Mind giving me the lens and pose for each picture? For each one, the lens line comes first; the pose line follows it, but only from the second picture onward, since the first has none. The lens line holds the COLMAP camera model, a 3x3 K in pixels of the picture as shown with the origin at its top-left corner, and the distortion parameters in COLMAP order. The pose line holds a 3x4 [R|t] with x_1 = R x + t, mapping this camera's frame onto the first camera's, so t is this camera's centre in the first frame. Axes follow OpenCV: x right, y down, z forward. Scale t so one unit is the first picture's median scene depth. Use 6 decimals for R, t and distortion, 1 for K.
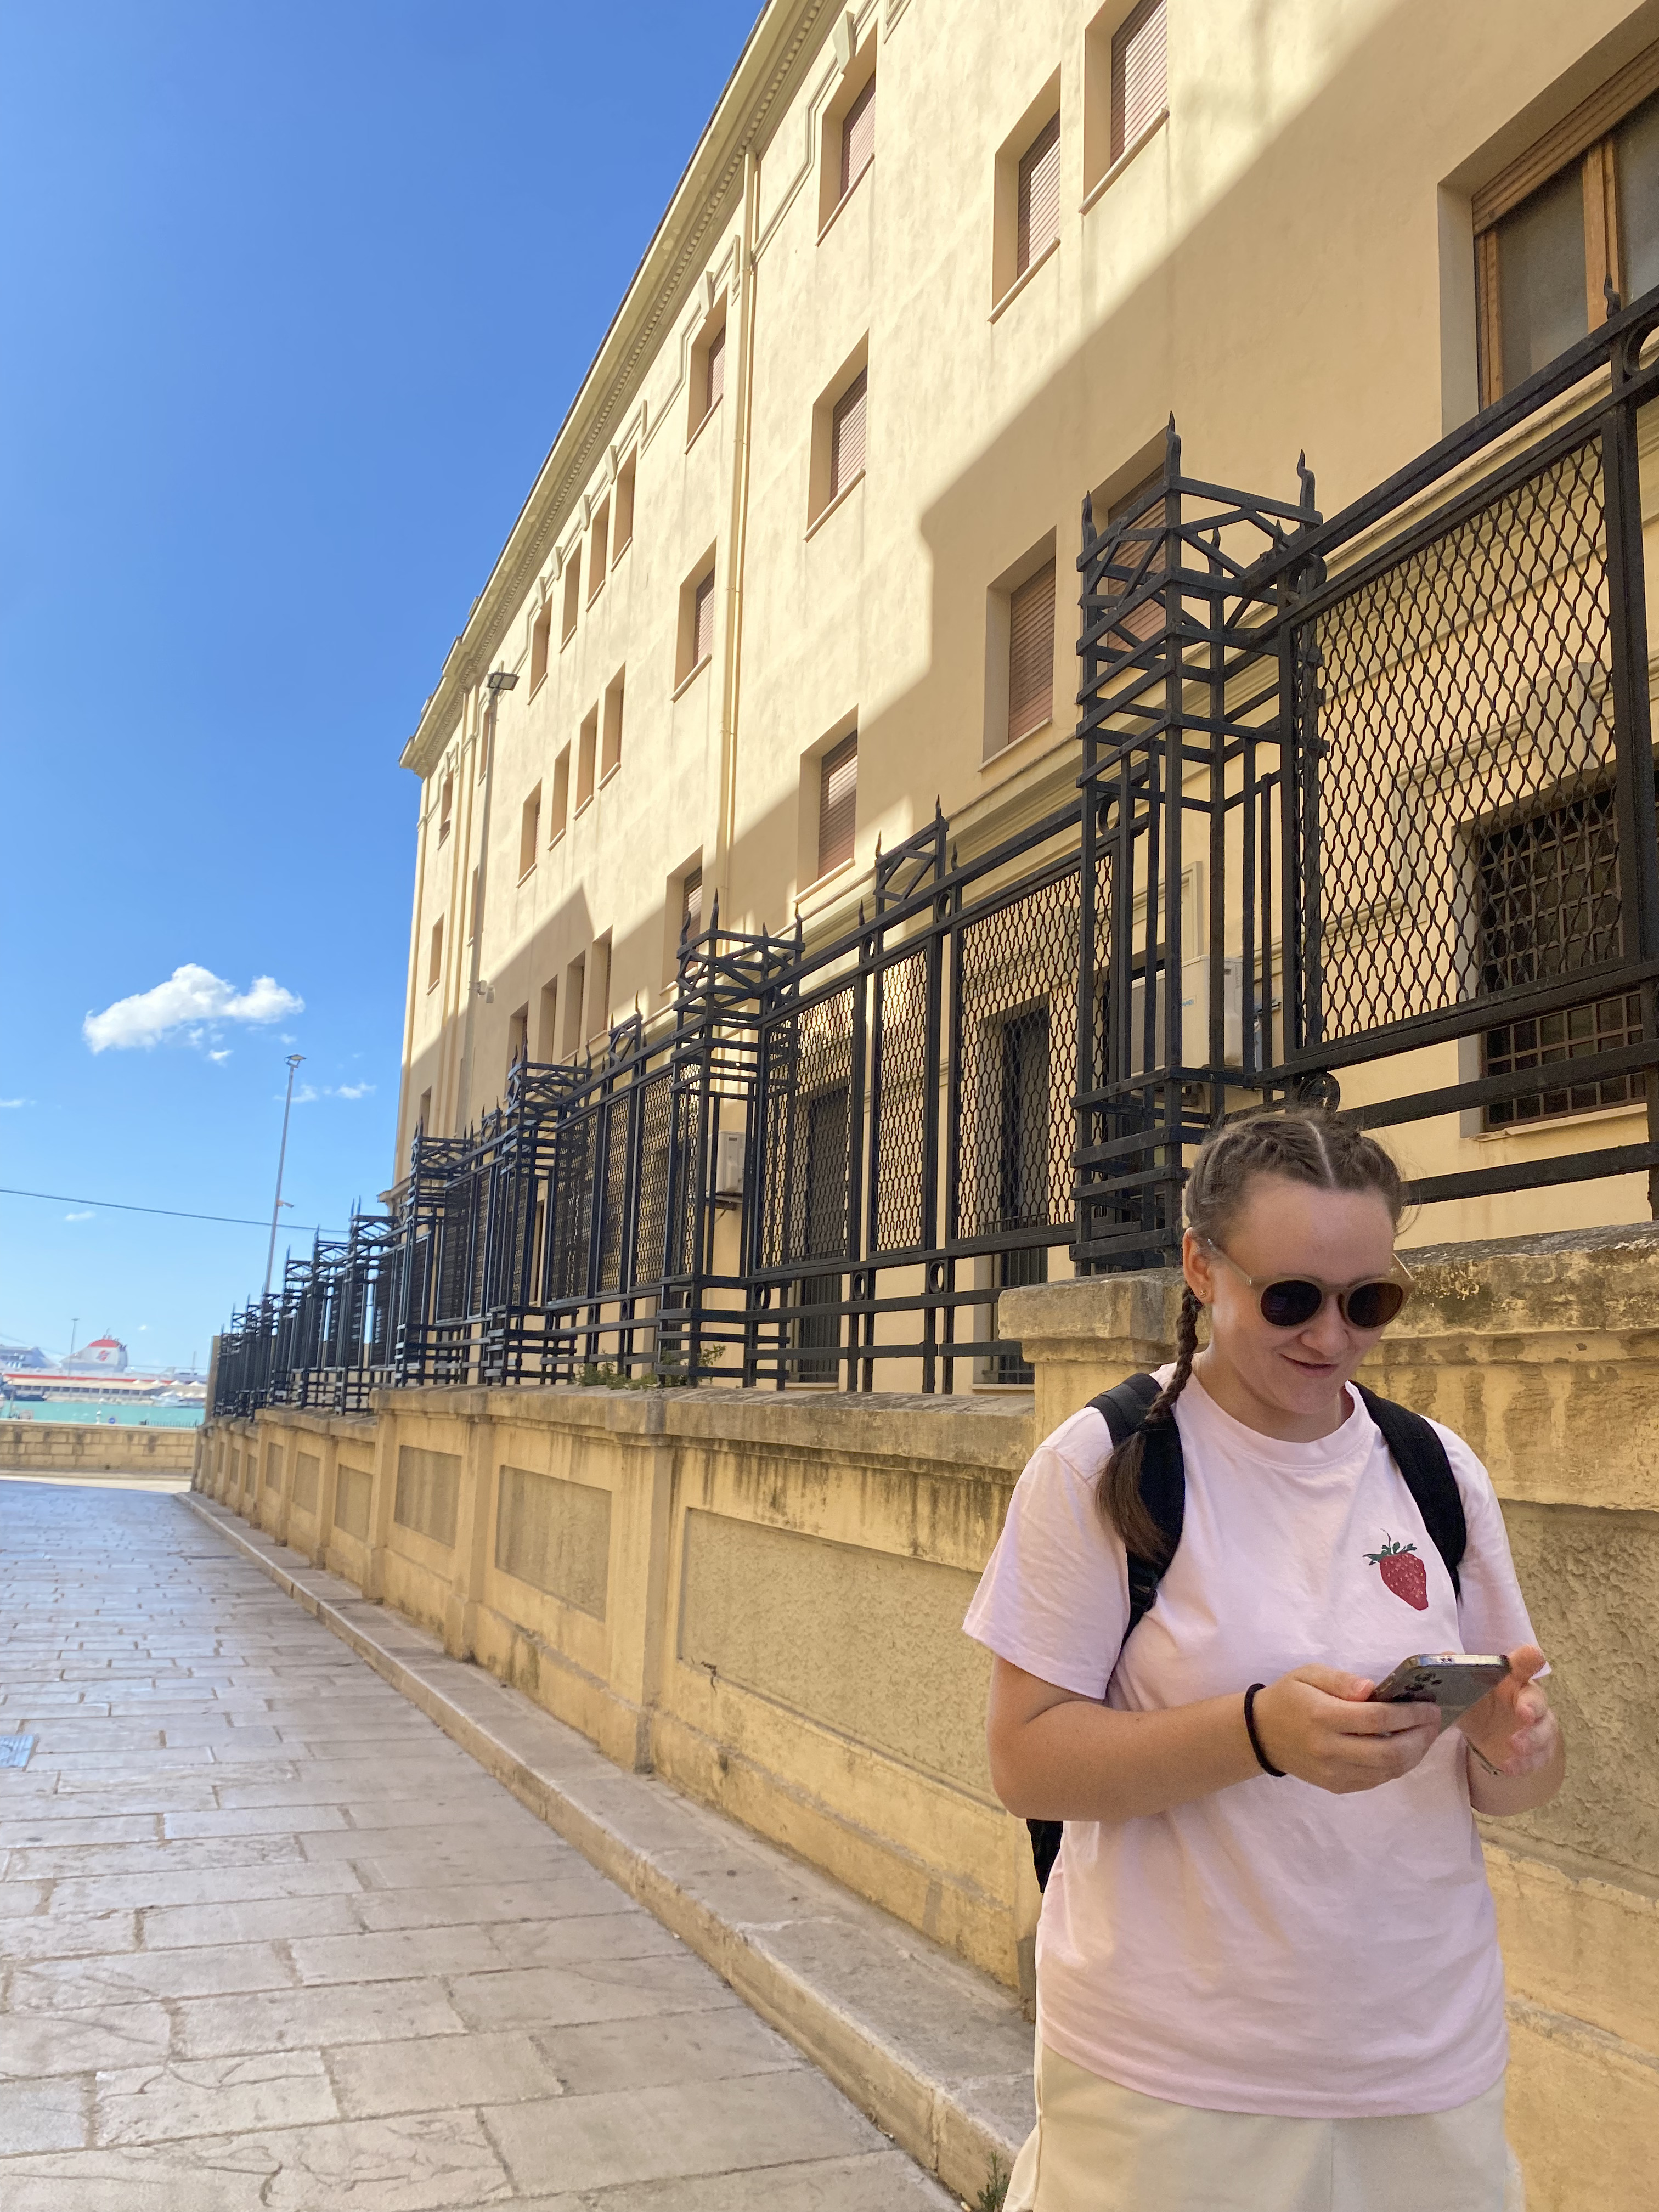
lens RADIAL K [[1687.6, 0, 807.1], [0, 1687.6, 1117.8], [0, 0, 1]] dist [0.028319, -0.021907]
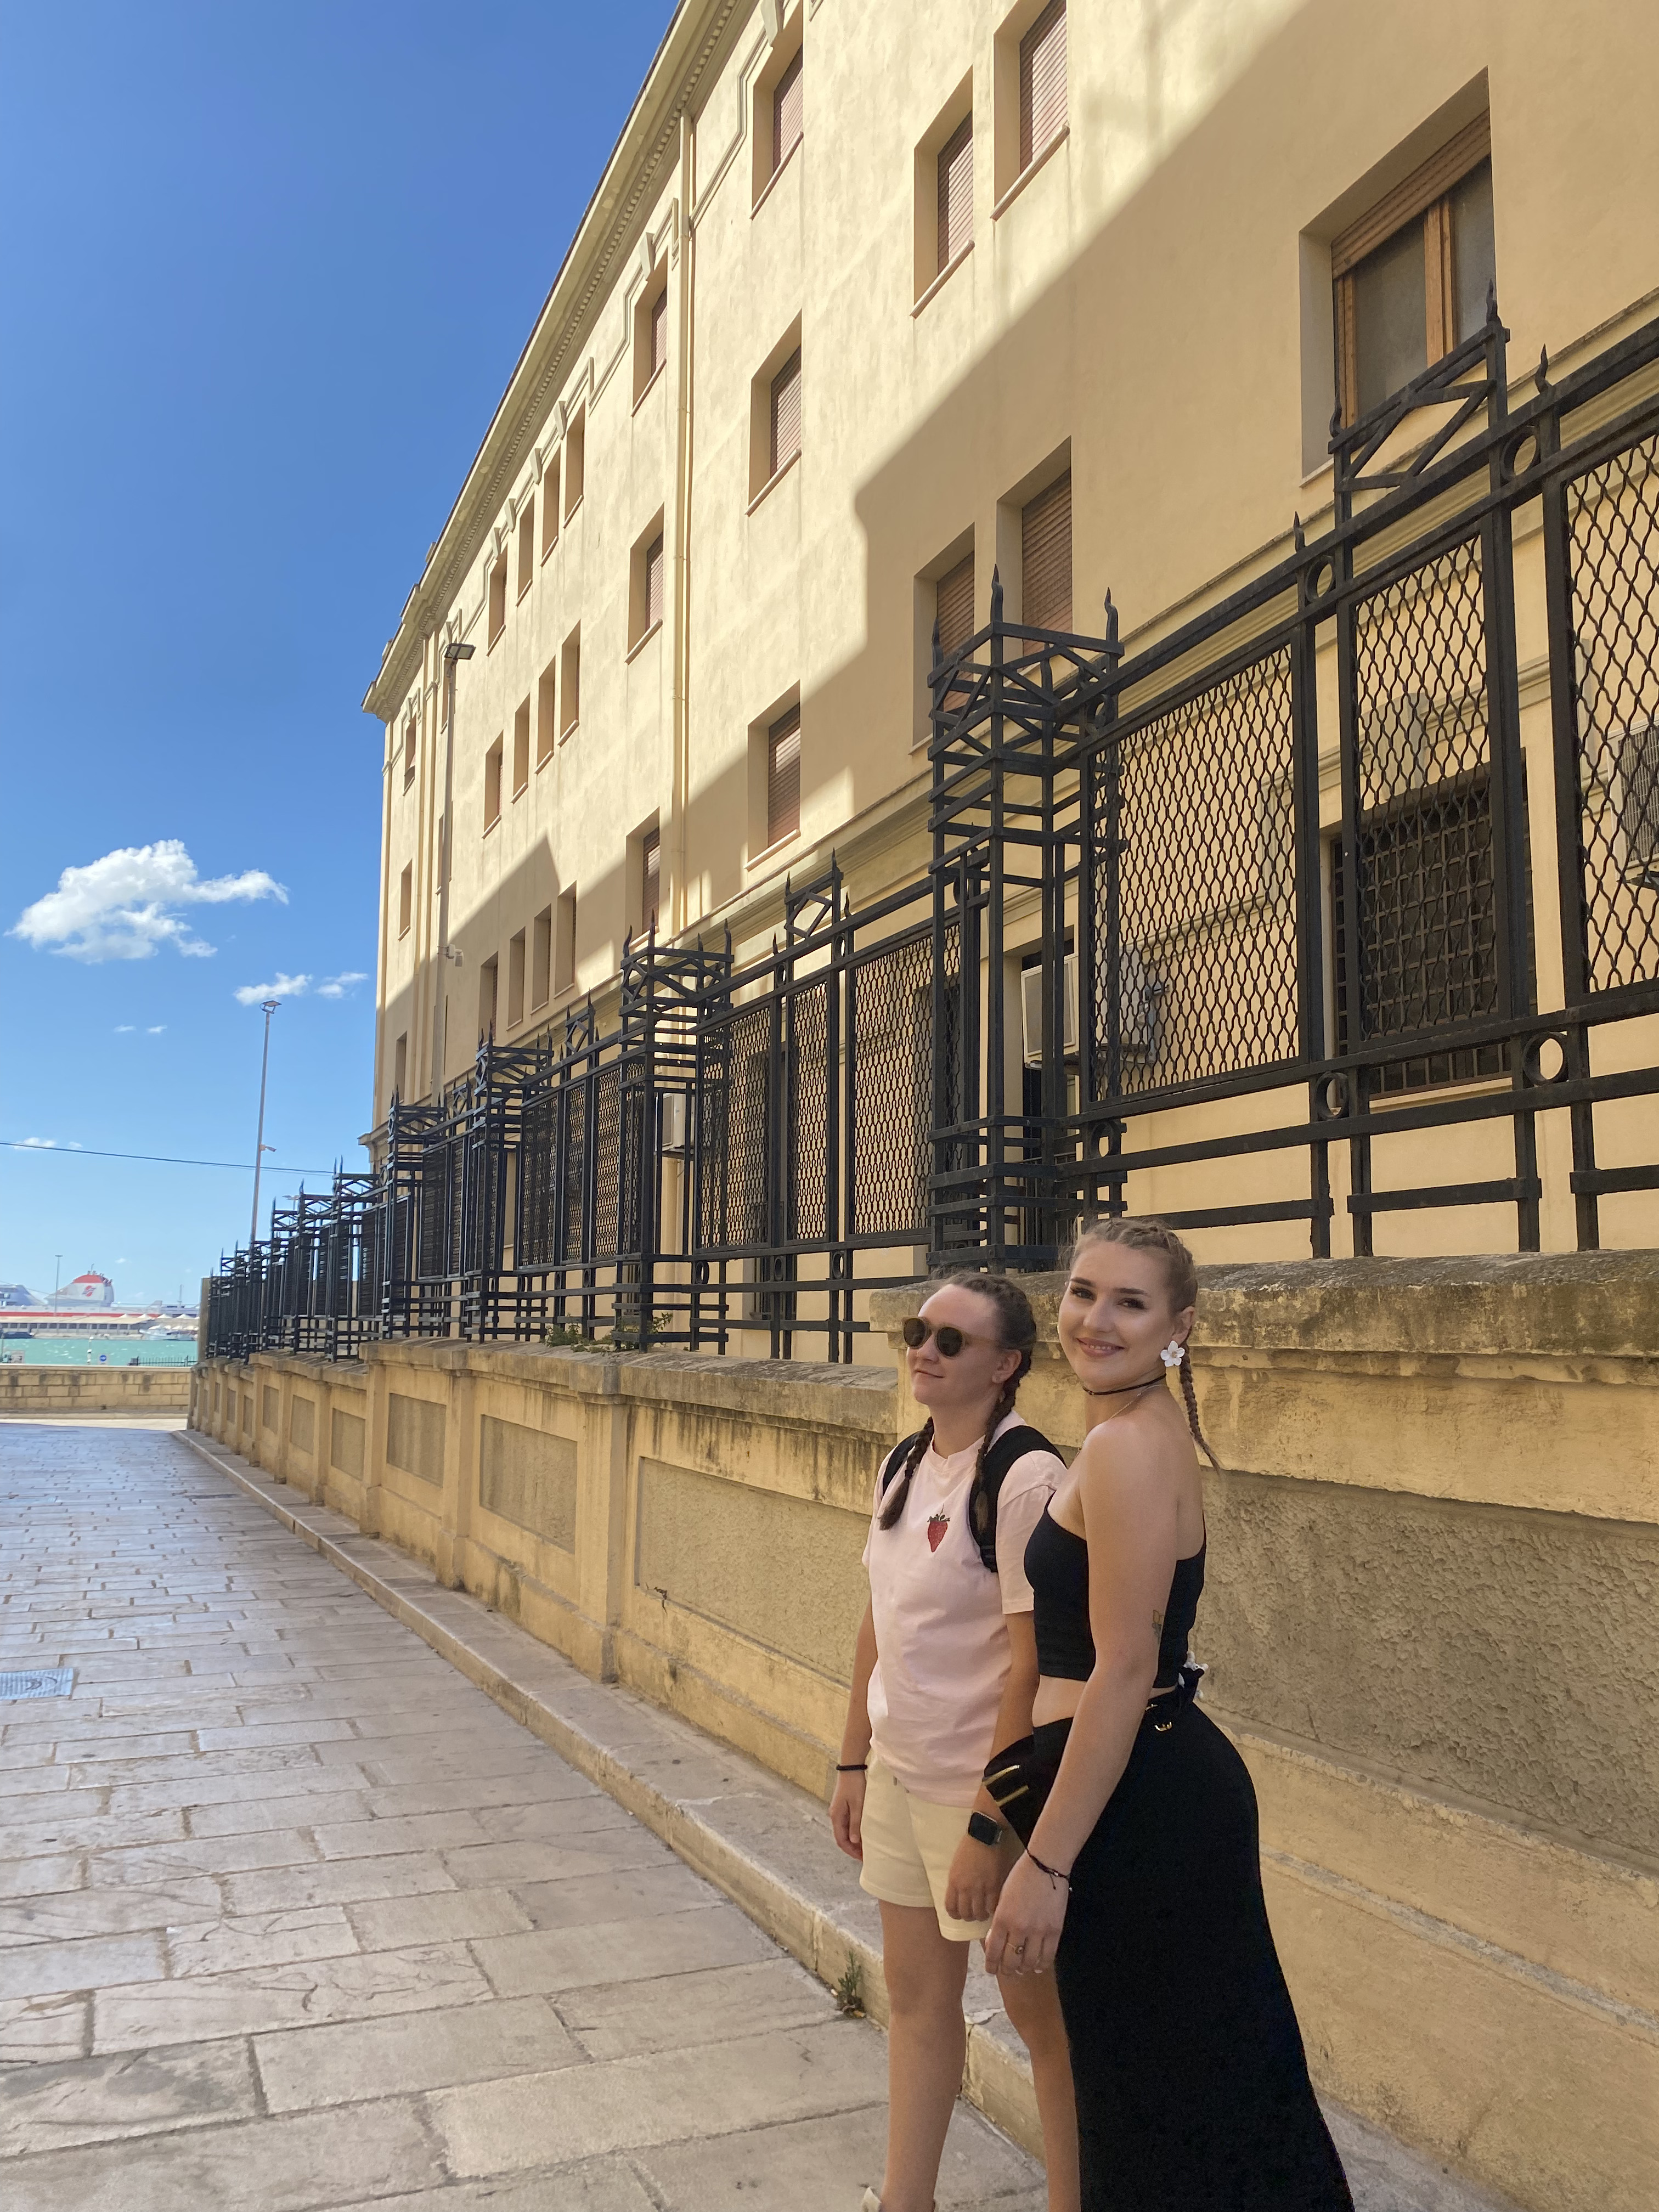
lens RADIAL K [[1687.6, 0, 829.8], [0, 1687.6, 1133.8], [0, 0, 1]] dist [0.028319, -0.021907]
pose [[0.999395, -0.025854, 0.023259, 0.024676], [0.024428, 0.997924, 0.059596, -0.036703], [-0.024752, -0.058992, 0.997952, -0.094437]]
